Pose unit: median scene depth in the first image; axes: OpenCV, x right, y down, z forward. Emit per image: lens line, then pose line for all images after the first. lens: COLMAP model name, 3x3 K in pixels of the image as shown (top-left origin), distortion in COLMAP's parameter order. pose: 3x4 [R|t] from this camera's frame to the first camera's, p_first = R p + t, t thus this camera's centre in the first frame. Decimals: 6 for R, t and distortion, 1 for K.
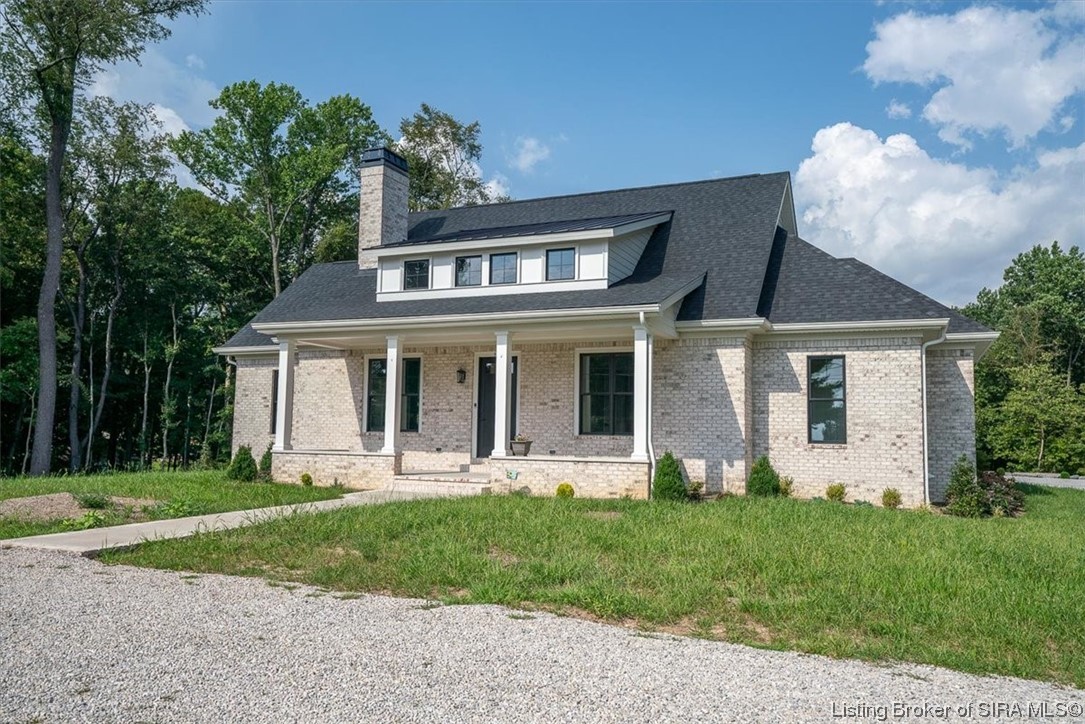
lens RADIAL K [[840.0, 0, 539.3], [0, 840.0, 365.9], [0, 0, 1]] dist [0.045972, 0.010823]
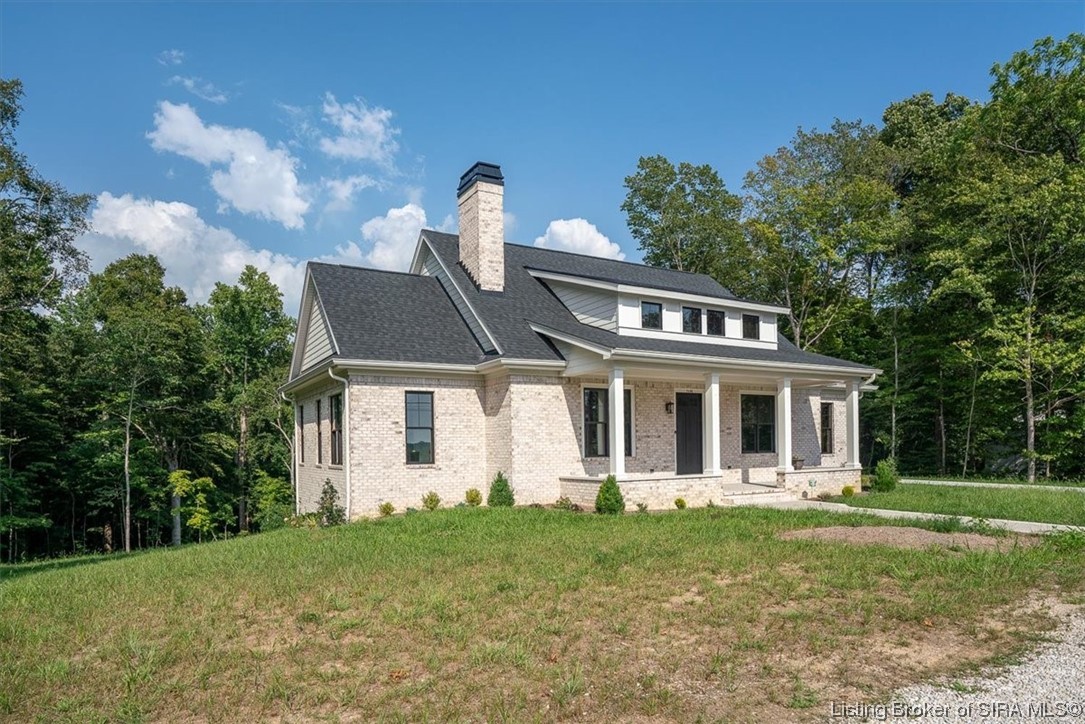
lens RADIAL K [[656.8, 0, 549.4], [0, 656.8, 448.9], [0, 0, 1]] dist [-0.005294, -0.006437]
pose [[0.582118, -0.026510, 0.812672, -0.930825], [-0.043197, 0.997049, 0.063467, 0.018334], [-0.811956, -0.072050, 0.579255, 0.588430]]
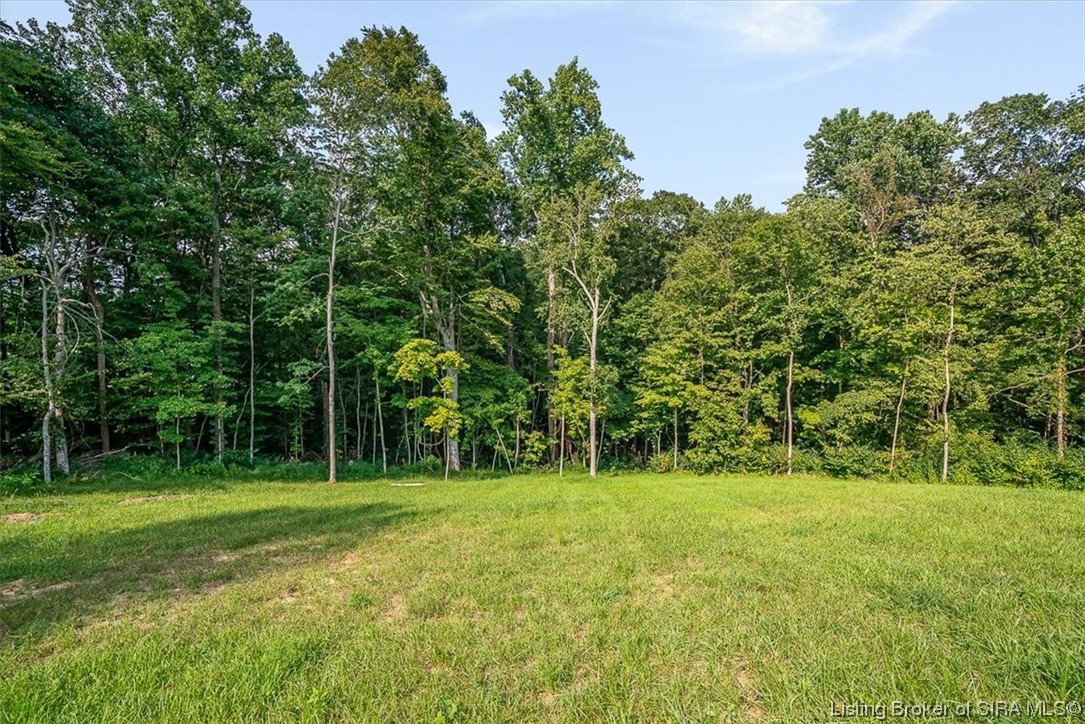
lens RADIAL K [[512.7, 0, 547.8], [0, 512.7, 385.0], [0, 0, 1]] dist [-0.065935, 0.026261]
pose [[0.943951, -0.042664, 0.327317, 0.351854], [-0.010320, 0.987313, 0.158451, 0.265210], [-0.329925, -0.152948, 0.931535, 2.111870]]
